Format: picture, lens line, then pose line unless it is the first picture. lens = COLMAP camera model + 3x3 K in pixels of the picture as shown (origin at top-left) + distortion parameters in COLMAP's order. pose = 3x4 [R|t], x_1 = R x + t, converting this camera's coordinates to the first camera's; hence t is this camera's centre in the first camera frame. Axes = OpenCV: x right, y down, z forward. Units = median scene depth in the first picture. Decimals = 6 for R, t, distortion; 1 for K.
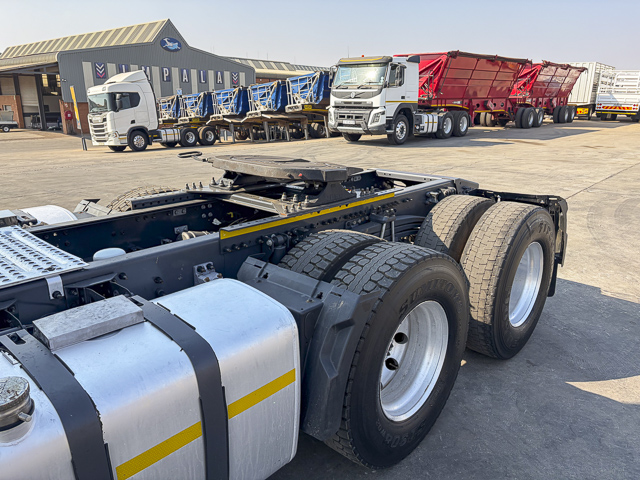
lens RADIAL K [[481.3, 0, 320.0], [0, 481.3, 240.0], [0, 0, 1]] dist [0.110267, -0.133725]
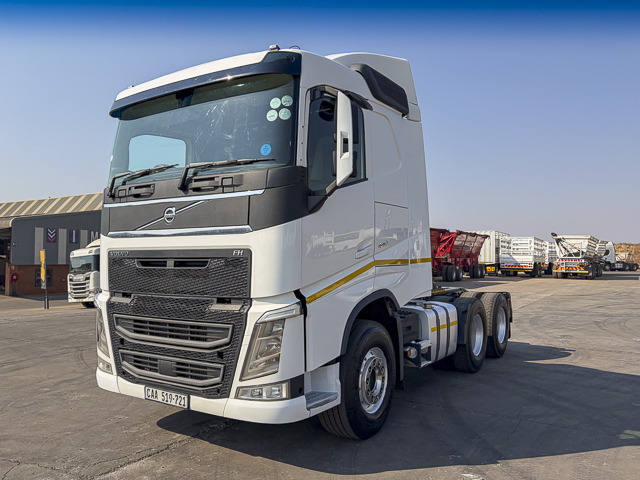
lens RADIAL K [[507.1, 0, 320.0], [0, 507.1, 240.0], [0, 0, 1]] dist [0.009033, 0.001229]
pose [[0.986983, 0.002131, 0.160809, -0.093949], [0.048874, 0.948647, -0.312539, 0.046347], [-0.153217, 0.316330, 0.936194, -0.146468]]
